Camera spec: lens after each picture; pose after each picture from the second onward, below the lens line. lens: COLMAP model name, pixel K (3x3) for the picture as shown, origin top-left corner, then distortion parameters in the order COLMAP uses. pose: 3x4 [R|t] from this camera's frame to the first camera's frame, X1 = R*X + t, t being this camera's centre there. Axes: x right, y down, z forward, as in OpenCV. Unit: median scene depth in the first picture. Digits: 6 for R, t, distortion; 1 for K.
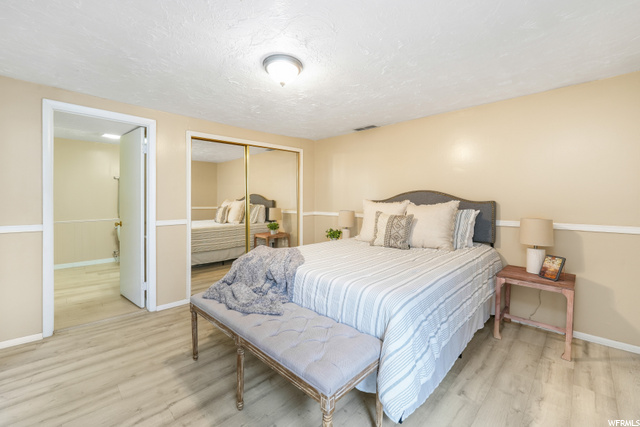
lens RADIAL K [[272.0, 0, 316.1], [0, 272.0, 200.5], [0, 0, 1]] dist [-0.002224, -0.001025]
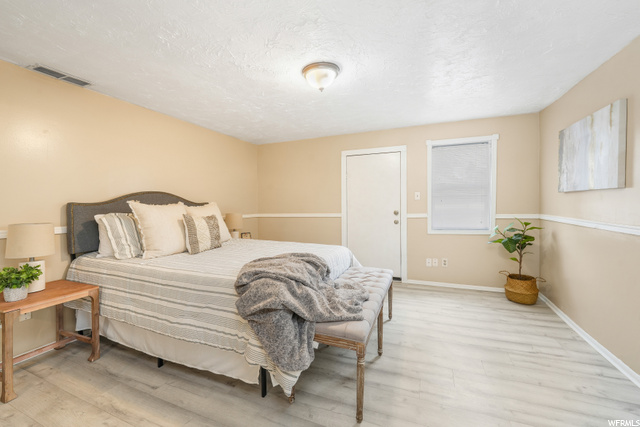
lens RADIAL K [[272.0, 0, 316.1], [0, 272.0, 200.5], [0, 0, 1]] dist [-0.002224, -0.001025]
pose [[-0.399548, 0.008359, 0.916674, -0.756693], [0.010365, 0.999936, -0.004601, 0.007774], [-0.916653, 0.007663, -0.399609, 0.992598]]
